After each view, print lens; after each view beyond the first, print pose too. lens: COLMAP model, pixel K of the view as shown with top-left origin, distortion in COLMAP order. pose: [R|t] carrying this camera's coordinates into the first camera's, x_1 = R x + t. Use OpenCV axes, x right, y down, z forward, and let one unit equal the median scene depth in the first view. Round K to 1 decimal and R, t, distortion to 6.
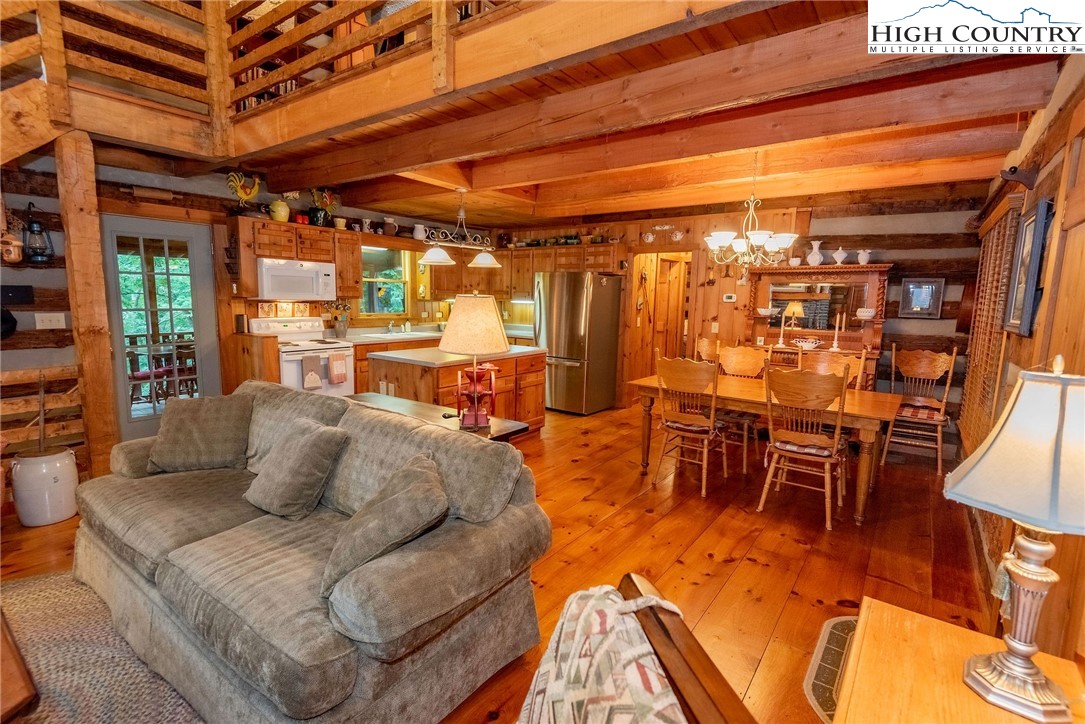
lens RADIAL K [[501.8, 0, 545.9], [0, 501.8, 365.4], [0, 0, 1]] dist [0.035950, -0.015411]
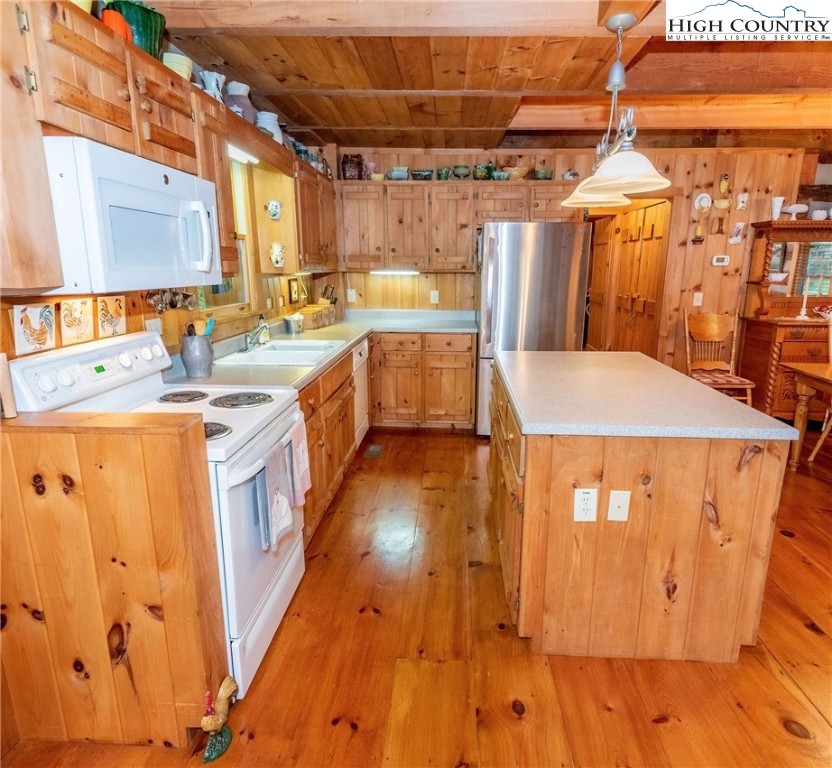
lens RADIAL K [[521.6, 0, 436.9], [0, 521.6, 385.0], [0, 0, 1]] dist [0.048572, -0.037331]
pose [[0.827113, -0.143715, 0.543351, -0.488344], [0.089588, 0.988107, 0.124976, -0.085627], [-0.554849, -0.054692, 0.830151, 0.556820]]
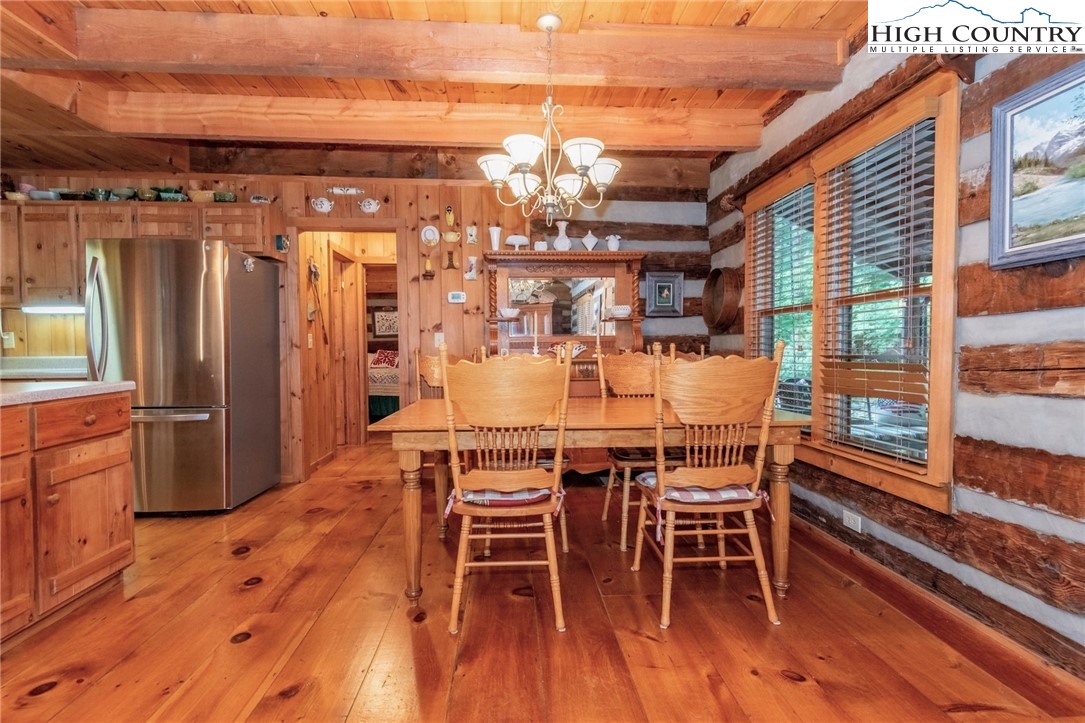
lens RADIAL K [[513.5, 0, 542.5], [0, 513.5, 361.5], [0, 0, 1]] dist [0.046941, -0.029408]
pose [[0.765160, -0.044106, 0.642327, -0.014140], [0.111543, 0.991646, -0.064781, 0.016937], [-0.634104, 0.121215, 0.763688, 0.384759]]
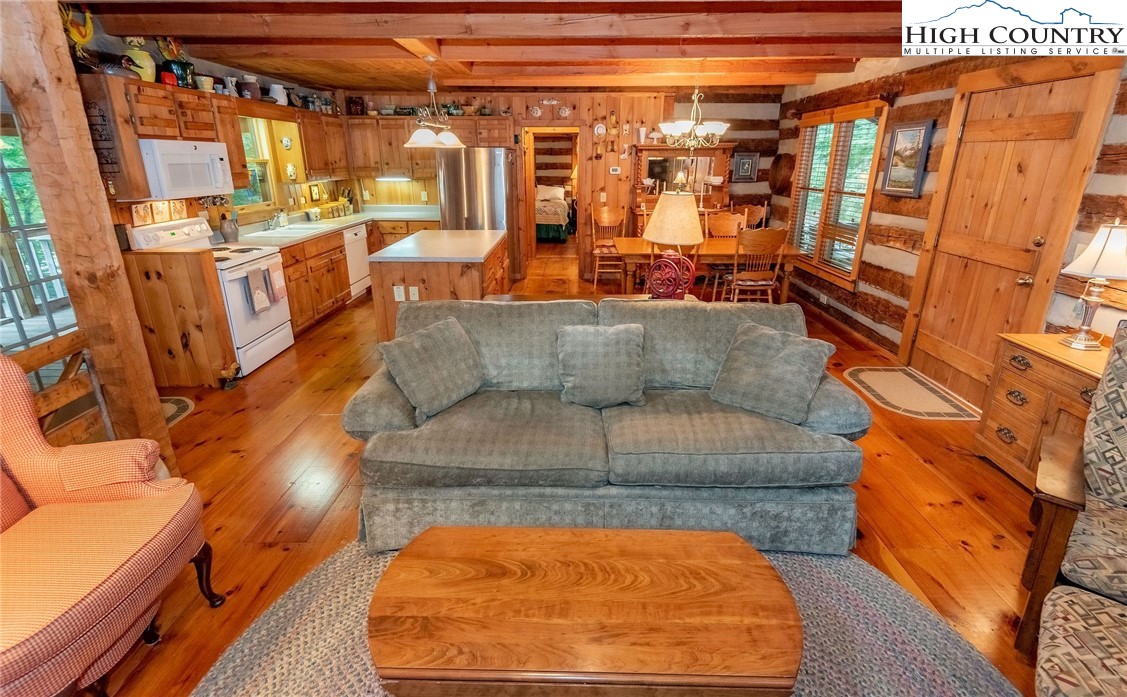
lens RADIAL K [[513.5, 0, 565.0], [0, 513.5, 322.7], [0, 0, 1]] dist [0.045162, -0.031707]
pose [[0.814209, -0.199183, 0.545334, -0.458755], [0.098341, 0.973049, 0.208578, -0.051671], [-0.572182, -0.116197, 0.811853, 0.055968]]
